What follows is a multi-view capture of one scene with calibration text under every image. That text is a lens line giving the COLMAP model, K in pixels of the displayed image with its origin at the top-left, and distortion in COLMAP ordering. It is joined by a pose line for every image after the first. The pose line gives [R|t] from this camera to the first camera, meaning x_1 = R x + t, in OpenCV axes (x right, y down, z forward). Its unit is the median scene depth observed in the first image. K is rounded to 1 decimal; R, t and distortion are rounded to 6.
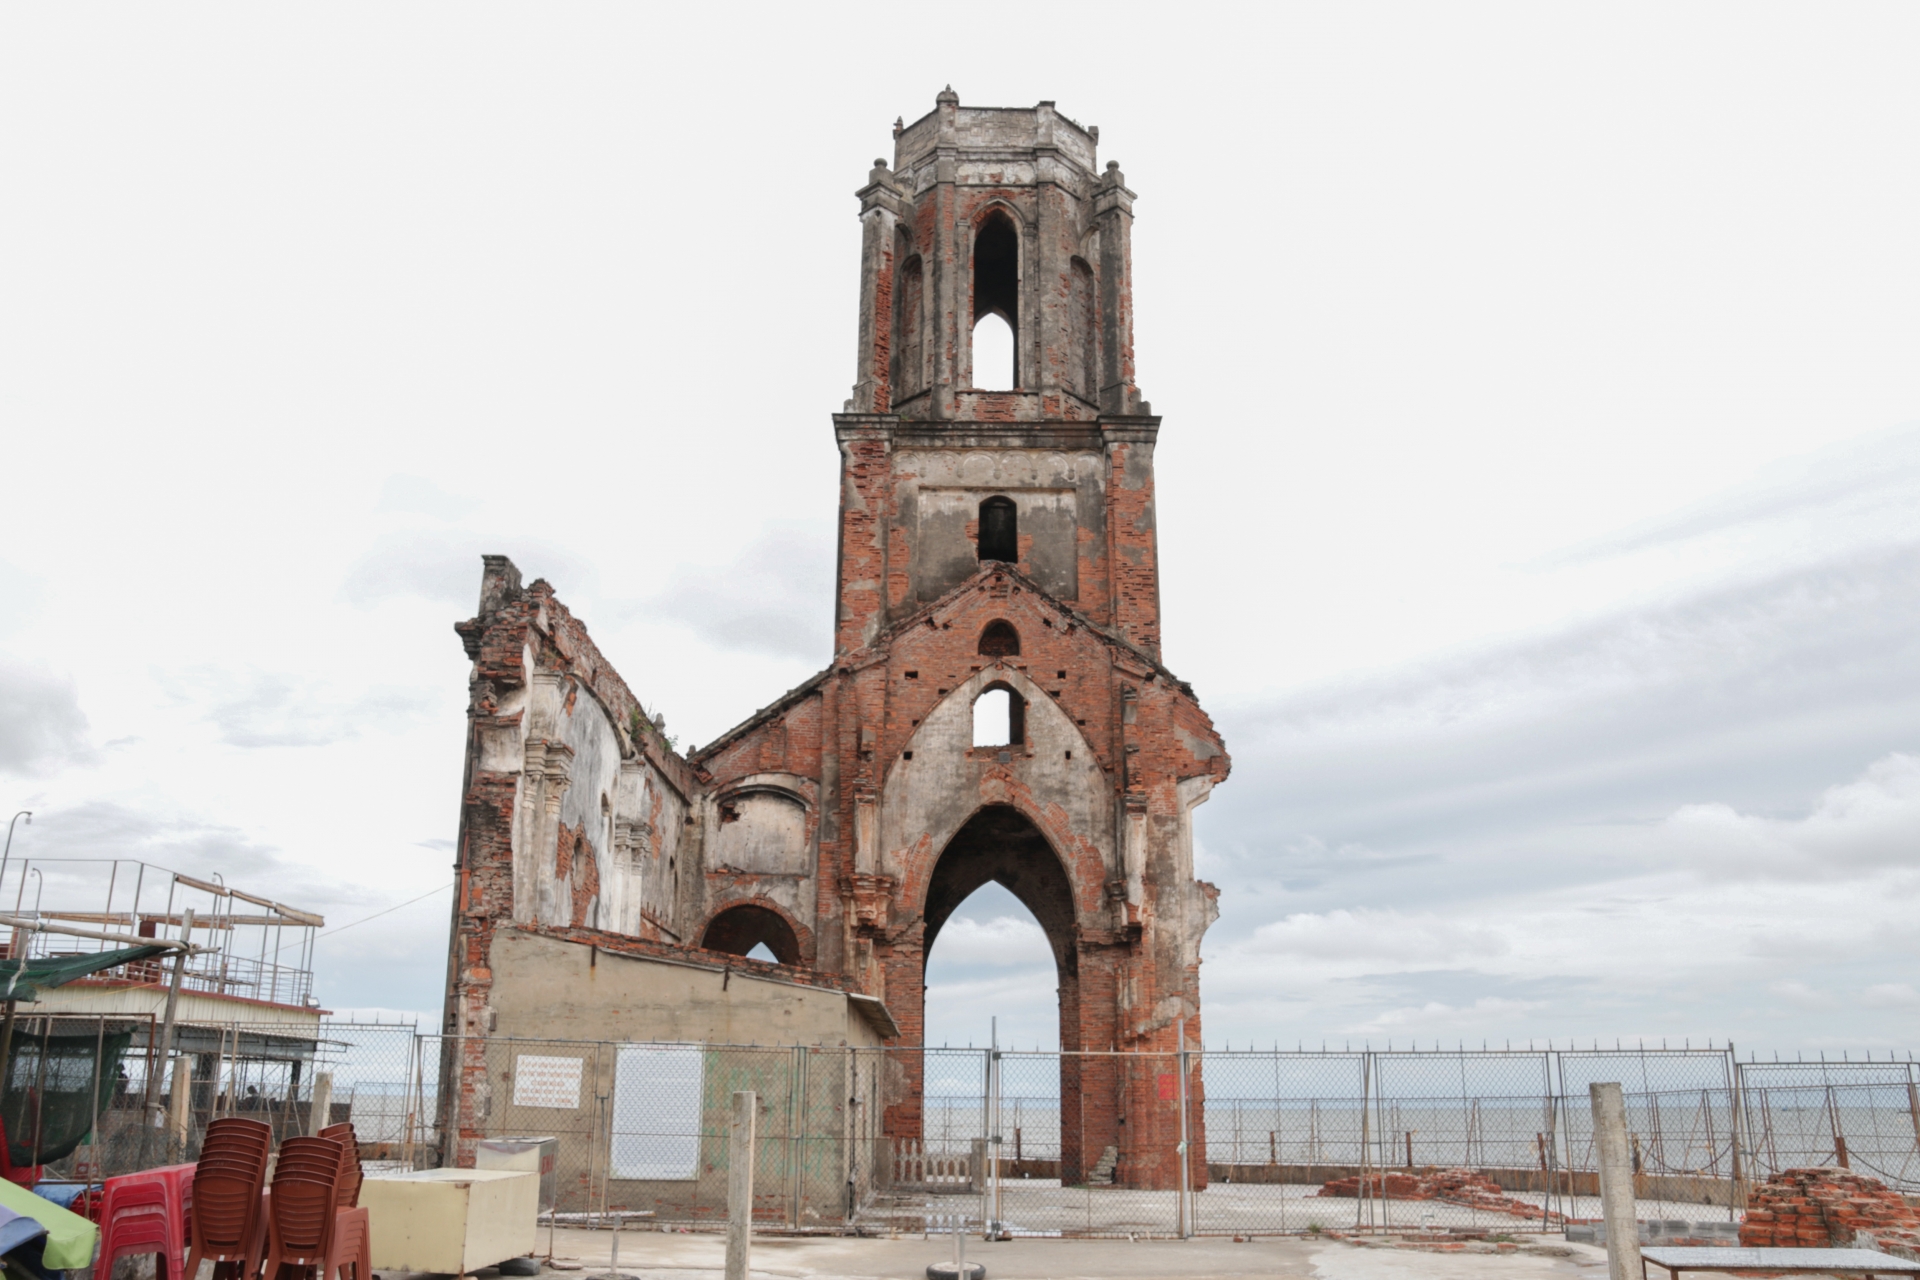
lens RADIAL K [[1499.8, 0, 936.8], [0, 1499.8, 646.4], [0, 0, 1]] dist [-0.135115, 0.133715]
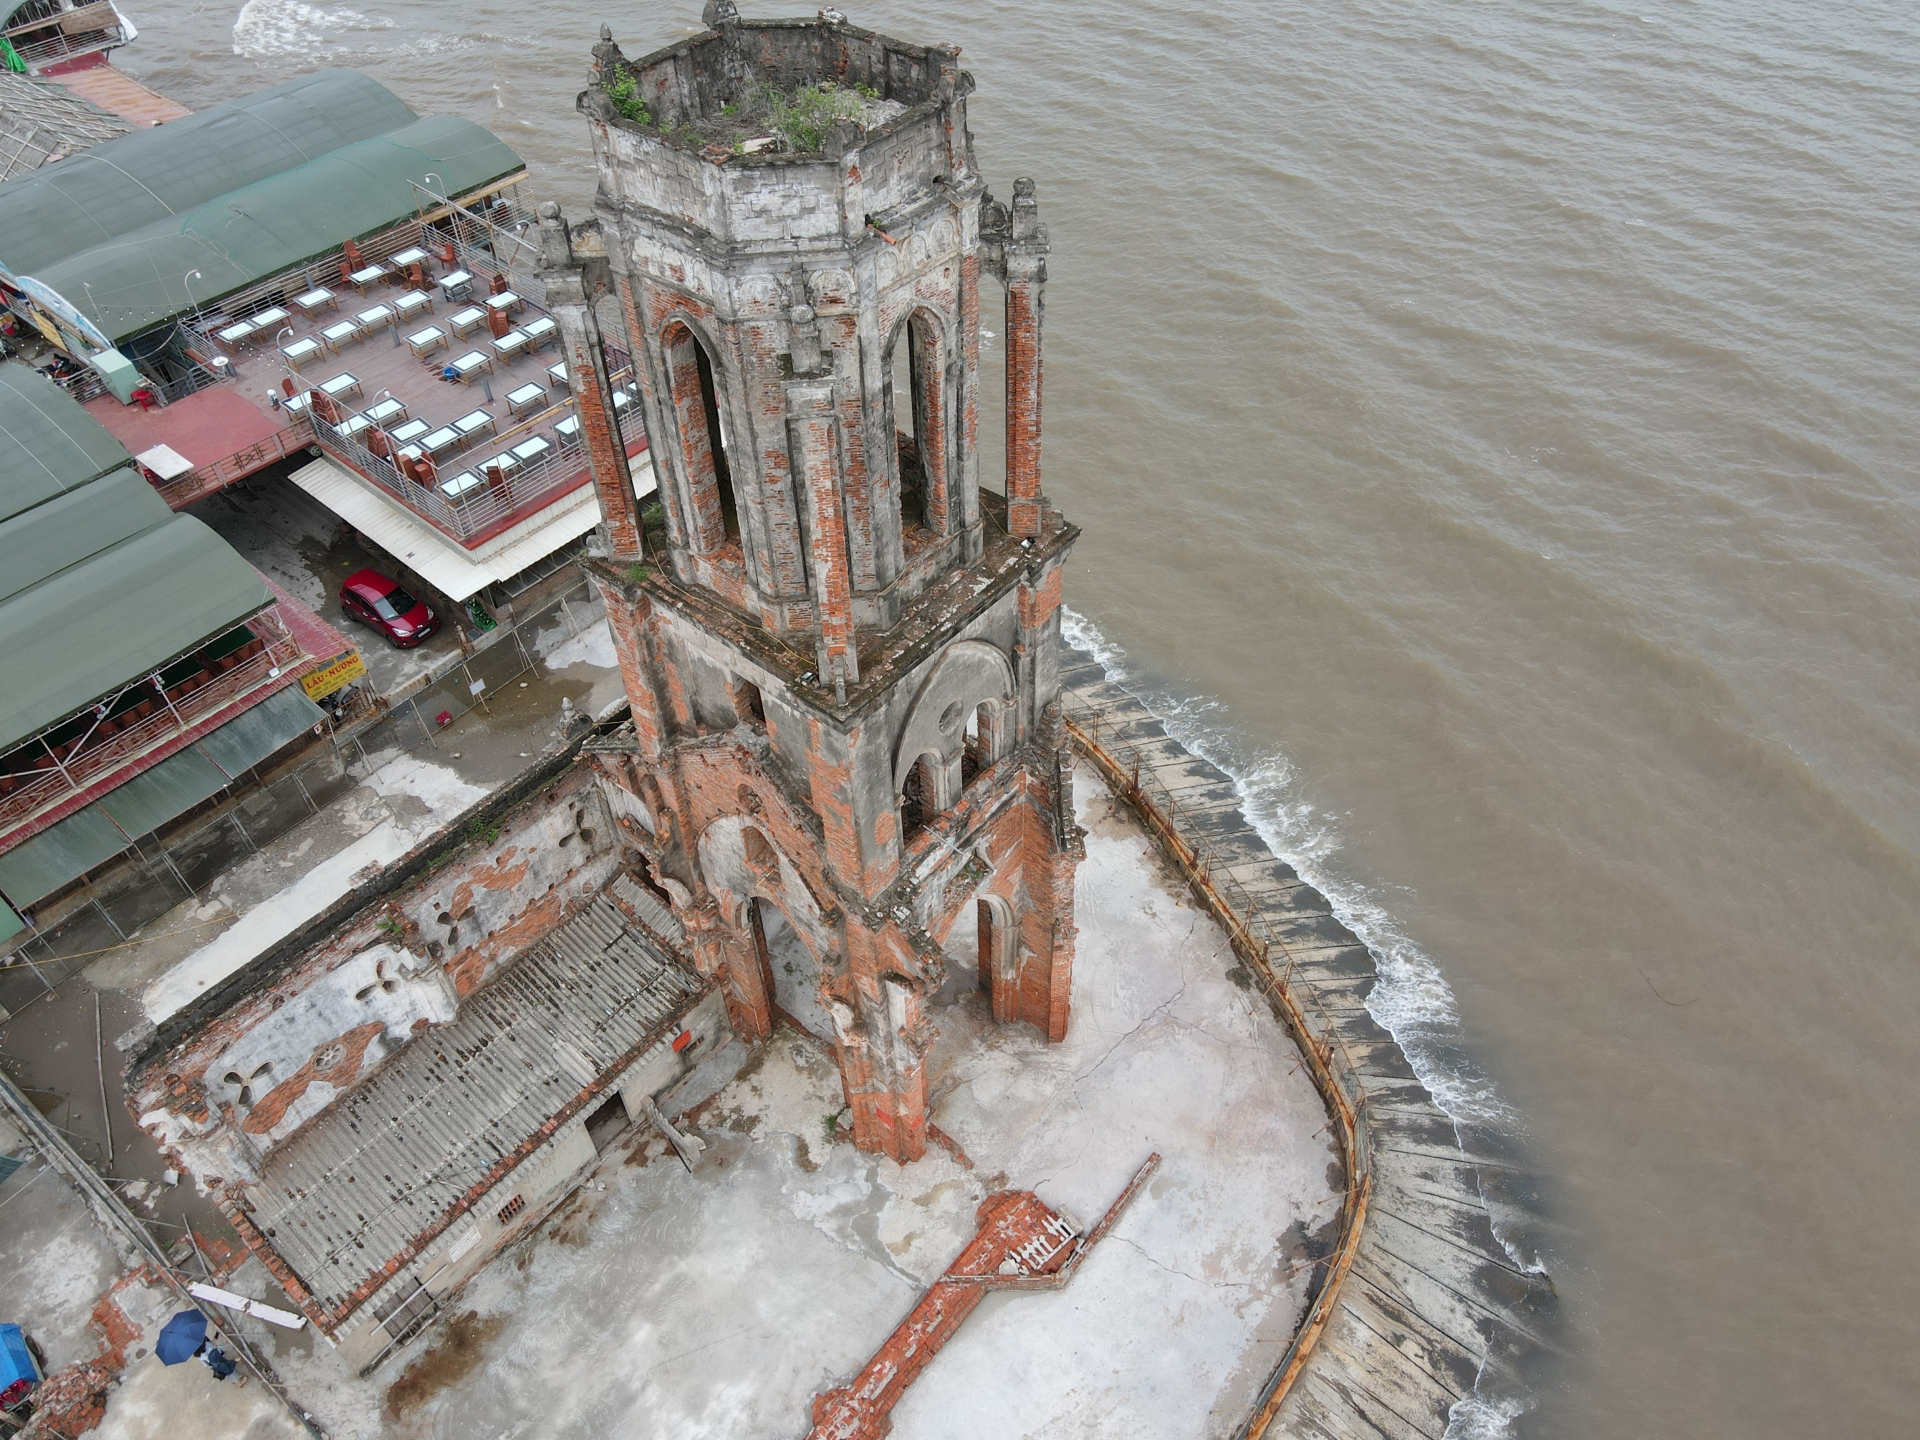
lens RADIAL K [[1407.4, 0, 958.8], [0, 1407.4, 726.1], [0, 0, 1]] dist [-0.007059, 0.037778]
pose [[0.768975, 0.437227, -0.466379, 0.576497], [0.219272, 0.504888, 0.834870, -0.802256], [0.600497, -0.744258, 0.292375, 0.862366]]
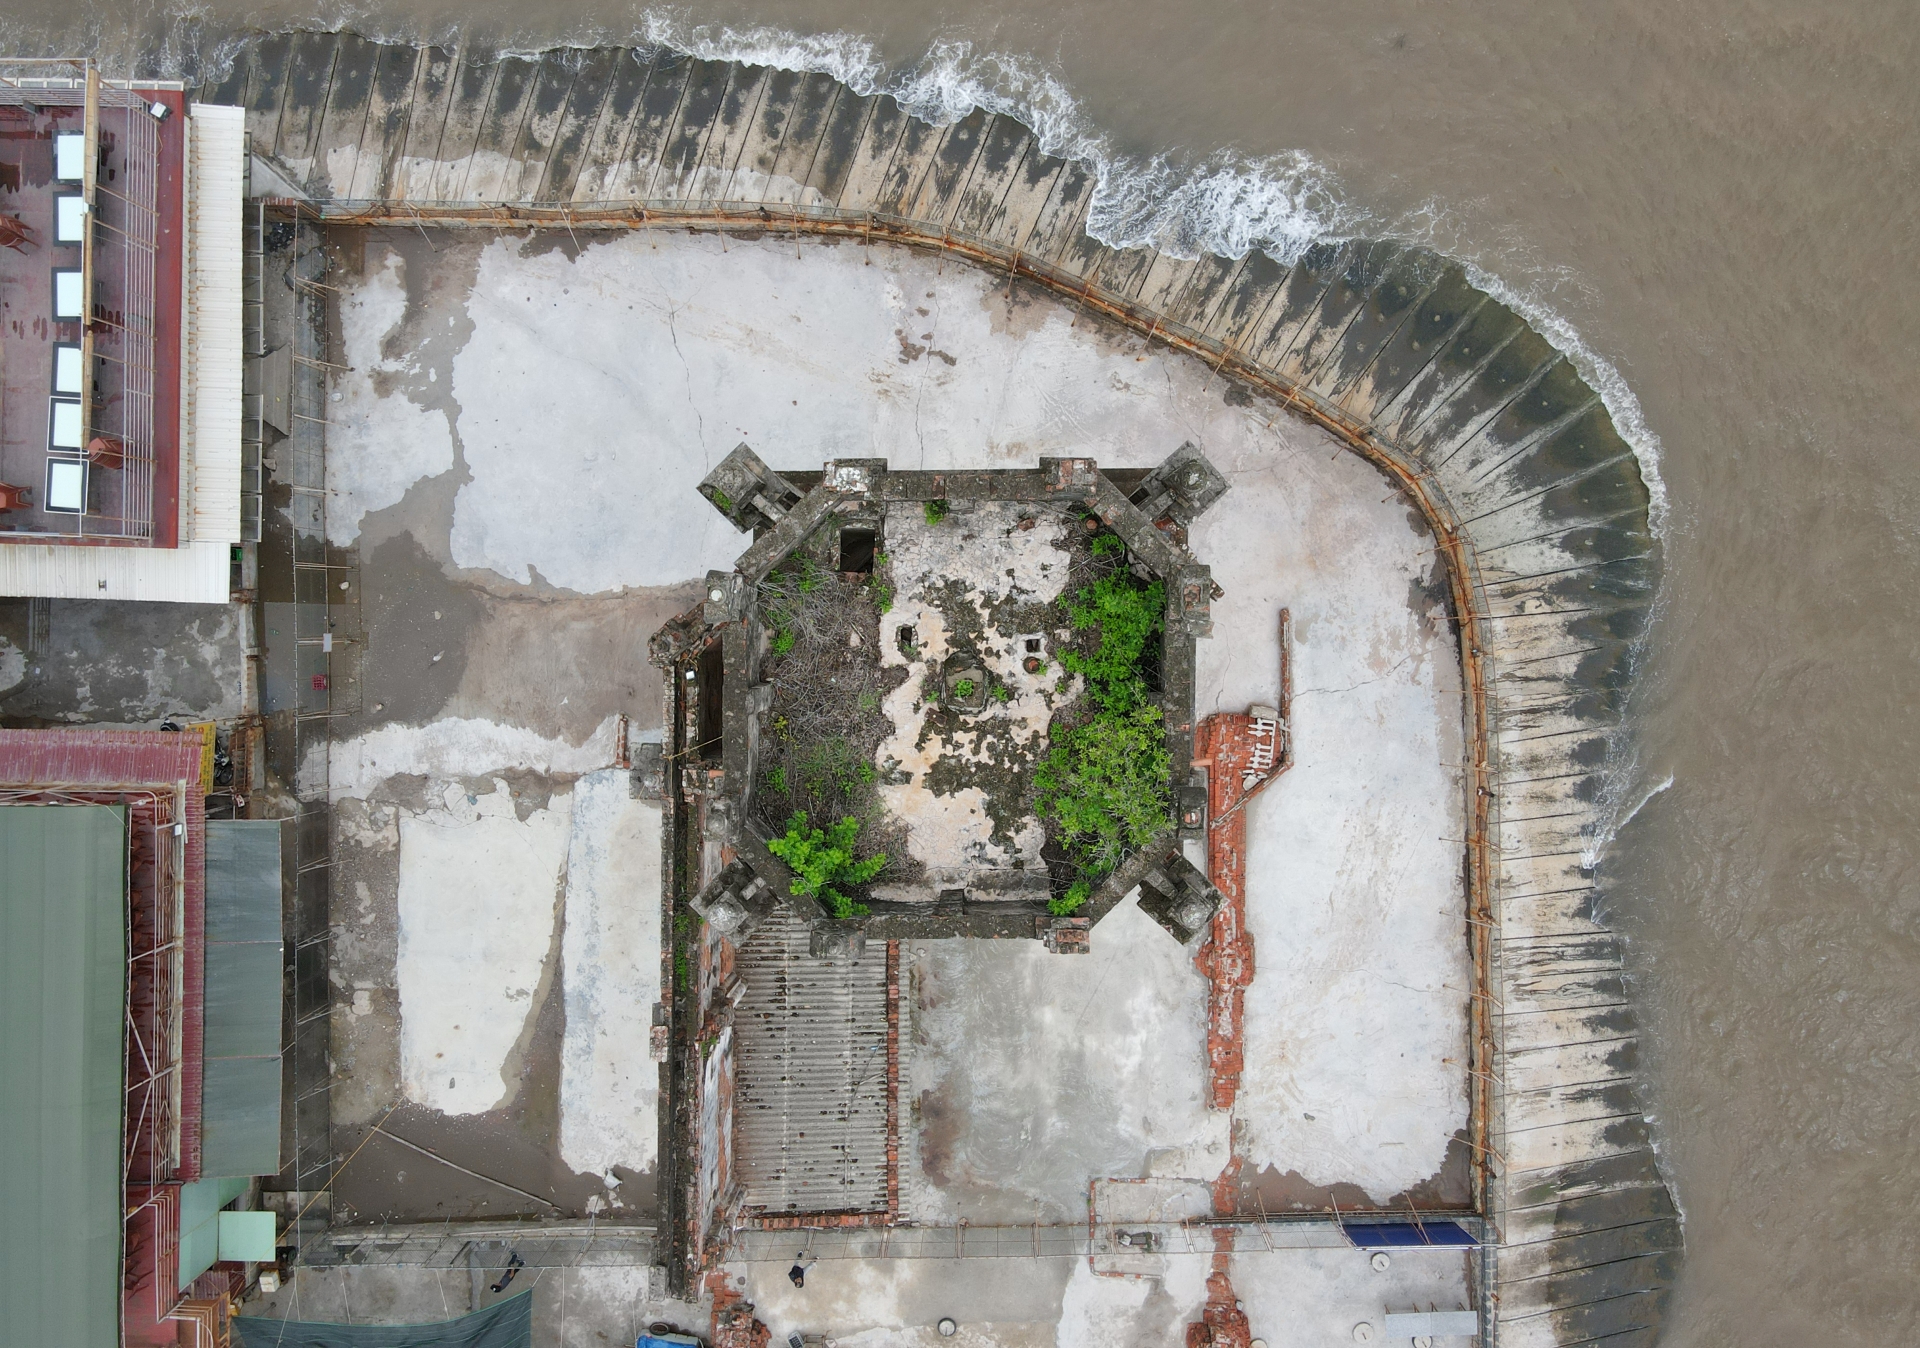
lens RADIAL K [[1391.3, 0, 962.3], [0, 1391.3, 641.5], [0, 0, 1]] dist [-0.000033, 0.007389]
pose [[0.999205, -0.003445, -0.039728, 0.071749], [0.036710, -0.309688, 0.950129, -0.841536], [-0.015577, -0.950832, -0.309315, 1.407063]]
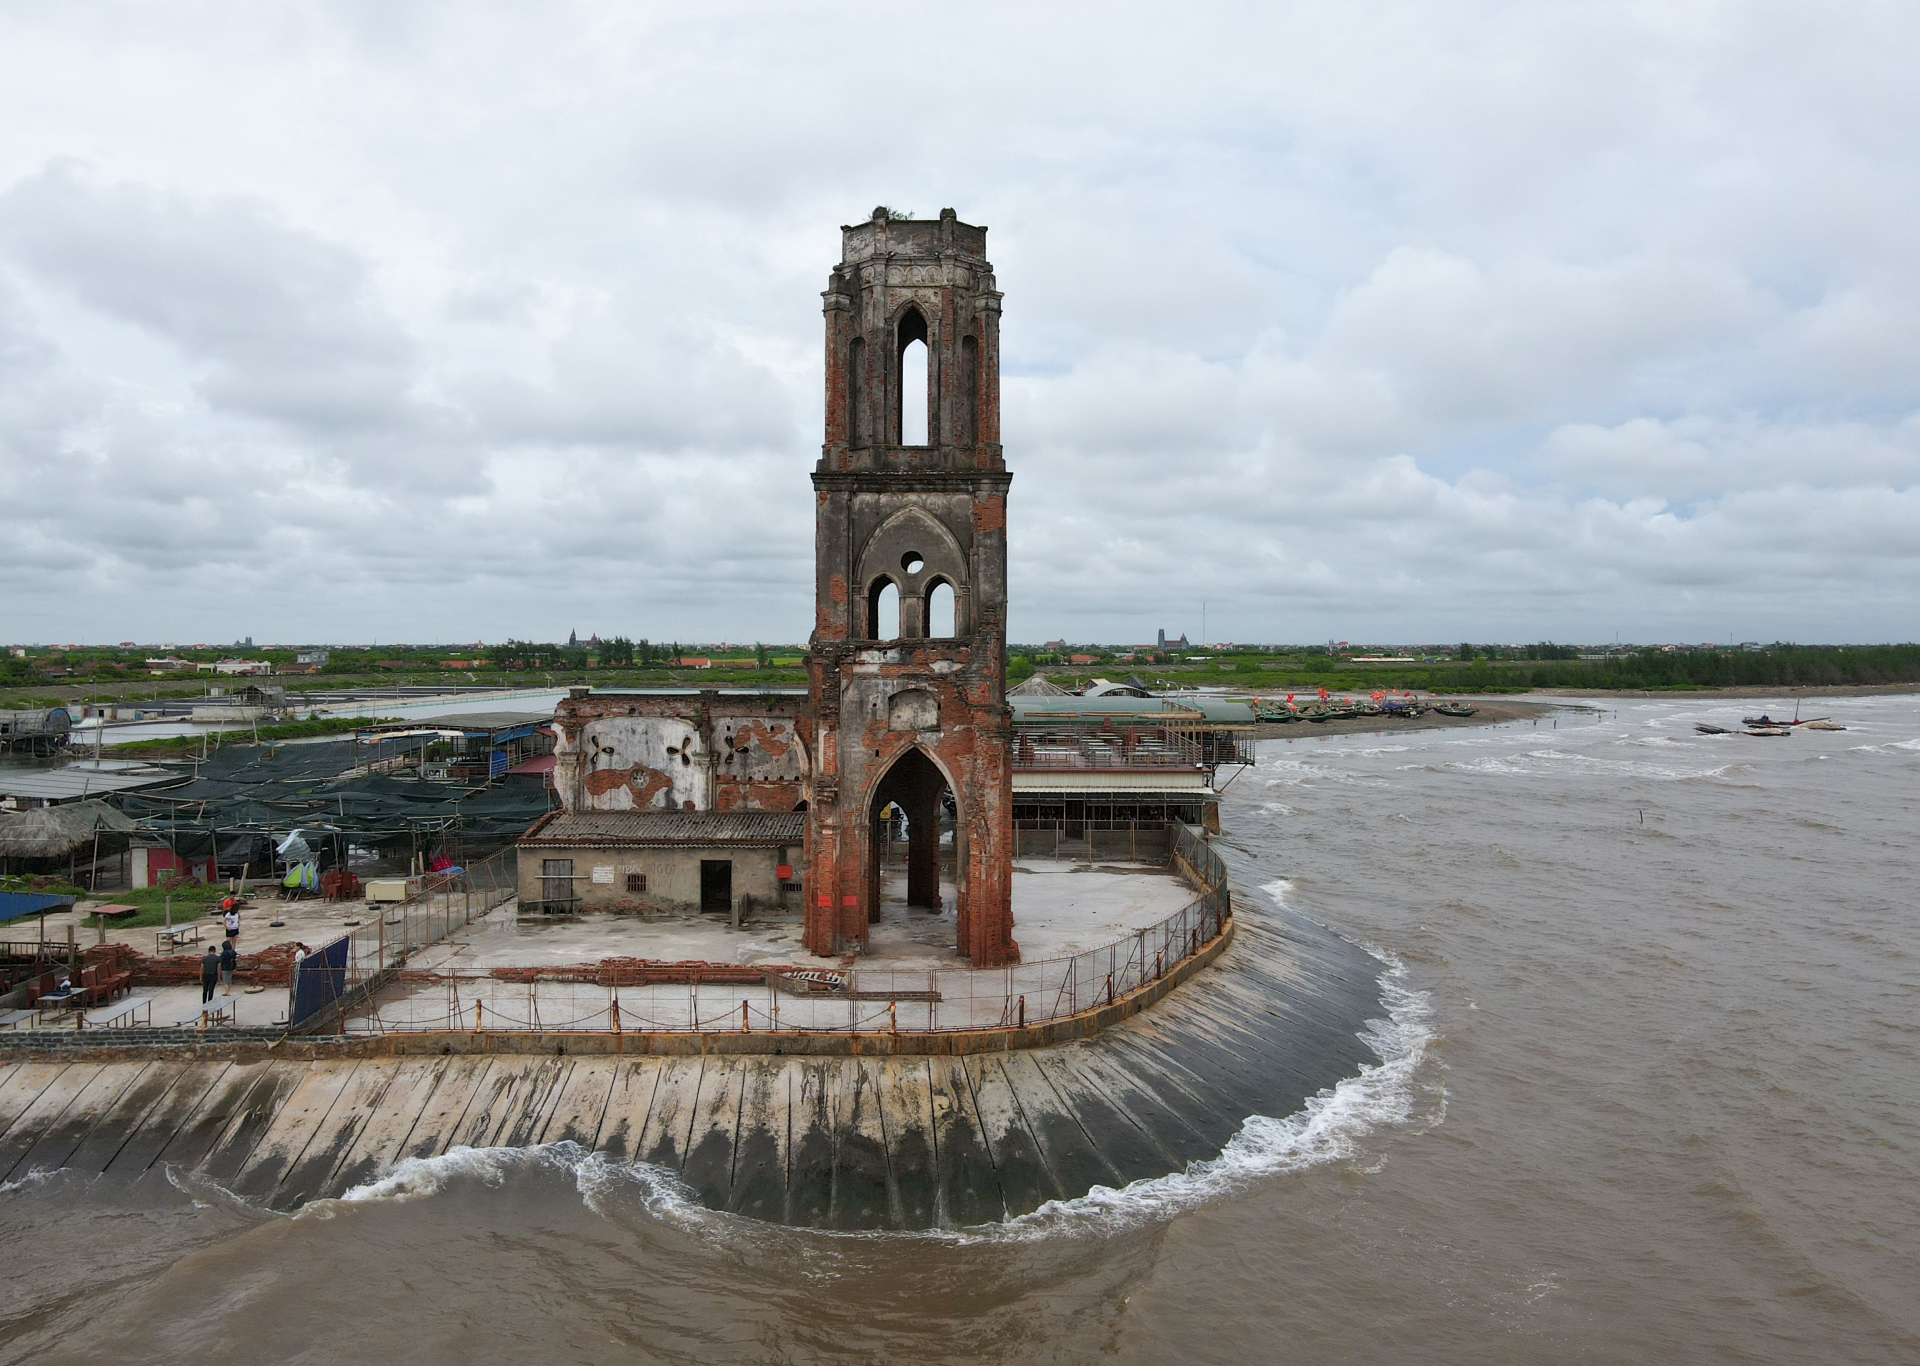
lens RADIAL K [[1408.0, 0, 956.5], [0, 1408.0, 650.3], [0, 0, 1]] dist [-0.020533, 0.000111]
pose [[0.000755, -0.010463, -0.999945, 1.685423], [0.293561, 0.955890, -0.009780, 0.081215], [0.955940, -0.293537, 0.003793, 1.144892]]
